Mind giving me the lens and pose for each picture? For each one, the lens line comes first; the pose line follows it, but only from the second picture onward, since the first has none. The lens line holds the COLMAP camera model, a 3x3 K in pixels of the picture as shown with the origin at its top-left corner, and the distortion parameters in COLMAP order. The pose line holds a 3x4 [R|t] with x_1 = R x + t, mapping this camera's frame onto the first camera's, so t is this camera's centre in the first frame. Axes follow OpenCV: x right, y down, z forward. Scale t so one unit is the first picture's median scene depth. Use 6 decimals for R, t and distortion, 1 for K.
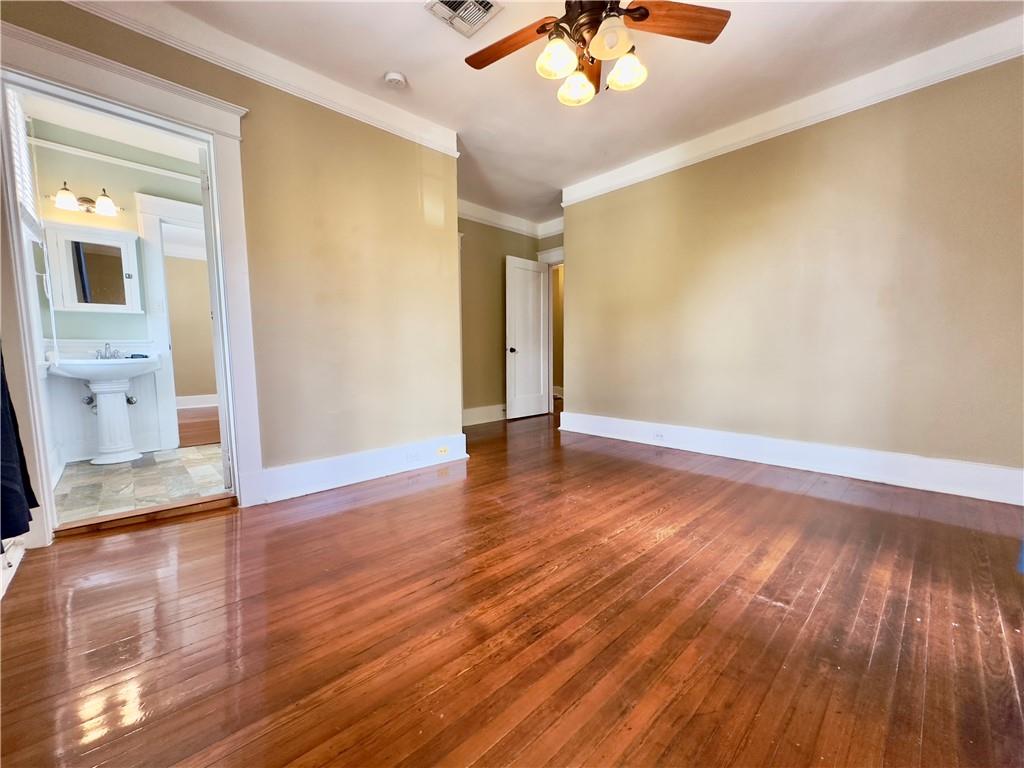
lens RADIAL K [[411.3, 0, 512.0], [0, 411.3, 384.0], [0, 0, 1]] dist [-0.001519, -0.000066]
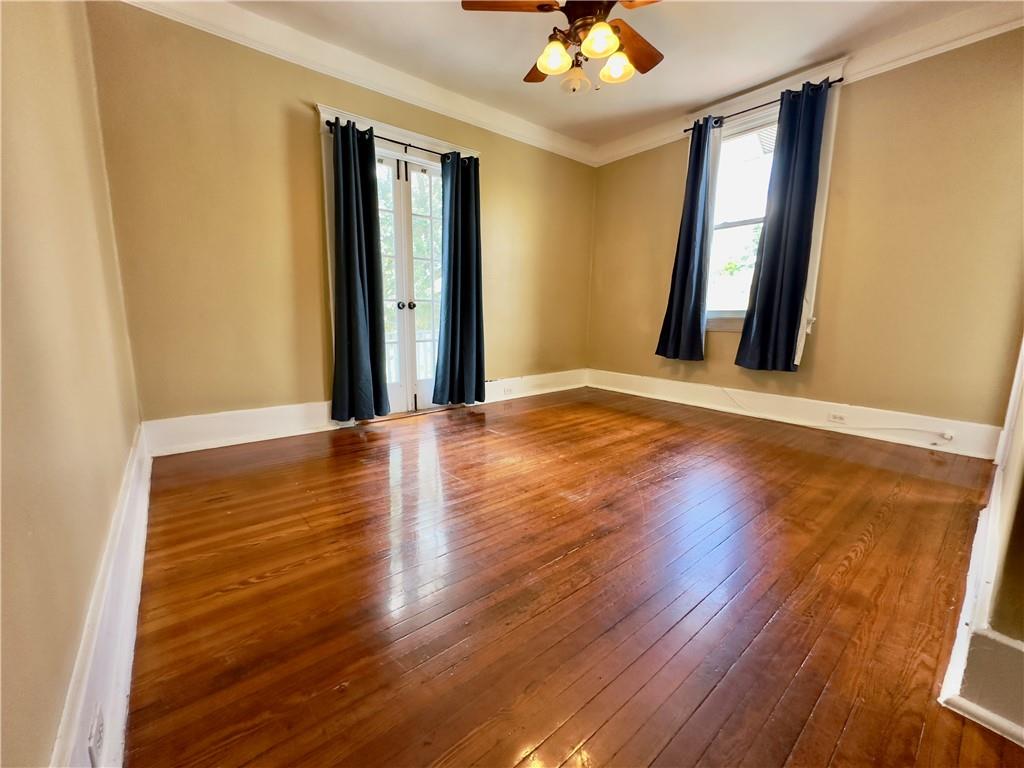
lens RADIAL K [[411.3, 0, 512.0], [0, 411.3, 384.0], [0, 0, 1]] dist [-0.001519, -0.000066]
pose [[-0.997555, -0.012619, 0.068733, 0.343471], [0.004794, 0.968886, 0.247460, -0.203266], [-0.069717, 0.247184, -0.966457, 2.588975]]
